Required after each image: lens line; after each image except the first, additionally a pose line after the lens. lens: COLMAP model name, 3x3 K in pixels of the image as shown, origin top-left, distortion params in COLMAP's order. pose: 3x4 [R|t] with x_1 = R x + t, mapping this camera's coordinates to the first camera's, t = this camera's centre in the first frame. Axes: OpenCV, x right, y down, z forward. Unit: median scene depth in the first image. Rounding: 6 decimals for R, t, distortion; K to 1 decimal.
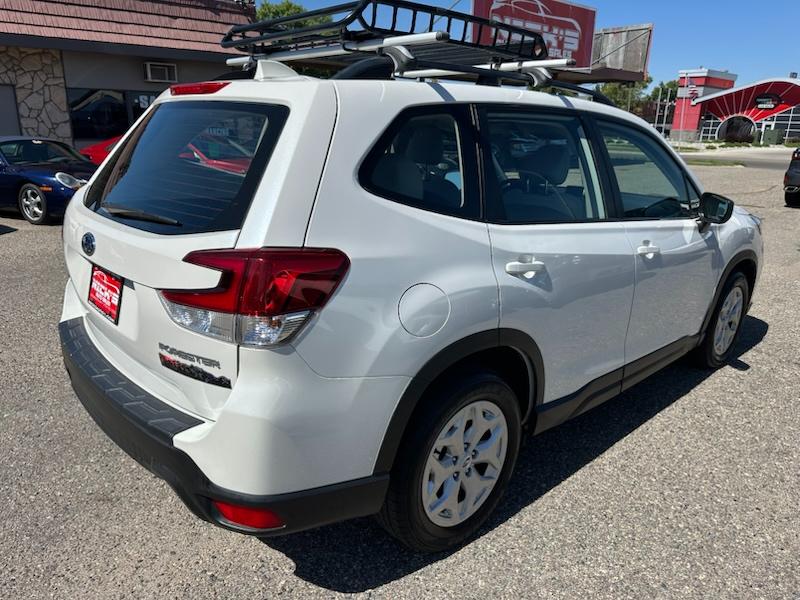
lens RADIAL K [[556.1, 0, 400.1], [0, 556.1, 289.5], [0, 0, 1]] dist [0.004850, -0.008790]
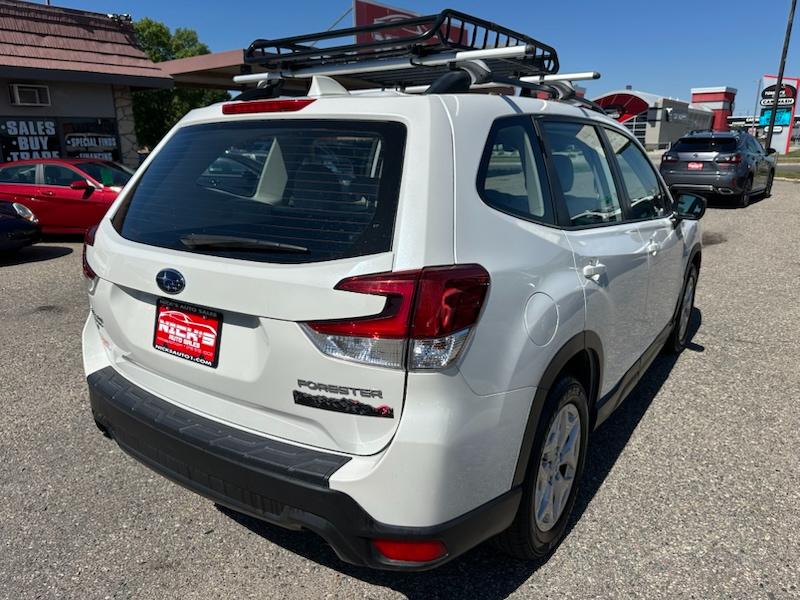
lens RADIAL K [[553.0, 0, 397.3], [0, 553.0, 299.5], [0, 0, 1]] dist [0.034201, -0.042524]
pose [[0.977808, -0.087409, 0.190399, -0.327722], [0.089794, 0.995953, -0.003917, -0.013980], [-0.189286, 0.020926, 0.981699, 0.045684]]
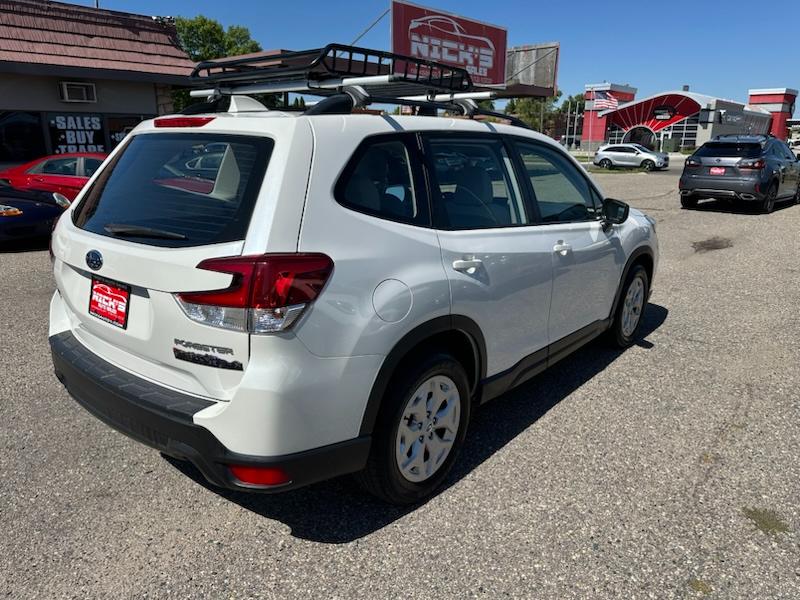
lens RADIAL K [[548.7, 0, 404.6], [0, 548.7, 299.1], [0, 0, 1]] dist [0.038553, -0.047430]
pose [[0.990150, -0.054582, 0.128935, -0.070754], [0.055435, 0.998458, -0.003040, 0.031556], [-0.128570, 0.010157, 0.991648, -0.176611]]
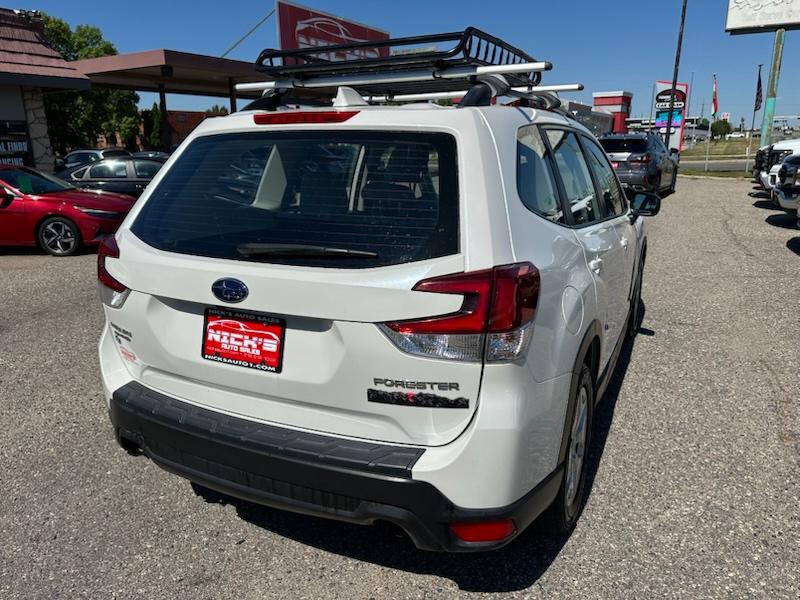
lens RADIAL K [[553.7, 0, 405.1], [0, 553.7, 290.9], [0, 0, 1]] dist [0.026437, -0.034500]
pose [[0.935125, -0.125993, 0.331161, -0.515329], [0.135008, 0.990835, -0.004260, -0.033182], [-0.327590, 0.048693, 0.943565, 0.047358]]
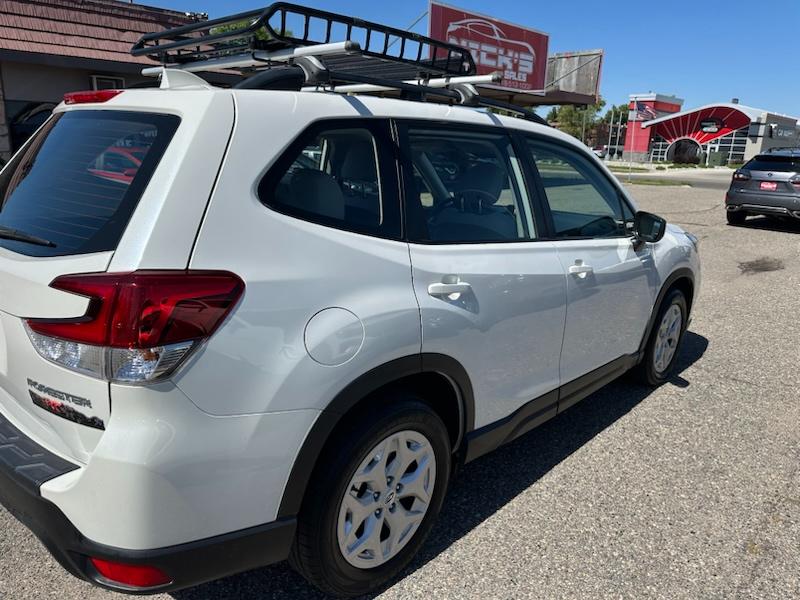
lens RADIAL K [[553.7, 0, 405.1], [0, 553.7, 290.9], [0, 0, 1]] dist [0.026437, -0.034500]
pose [[0.997229, -0.007558, 0.074002, 0.077182], [0.009676, 0.999553, -0.028301, -0.010039], [-0.073755, 0.028939, 0.996856, 0.052800]]
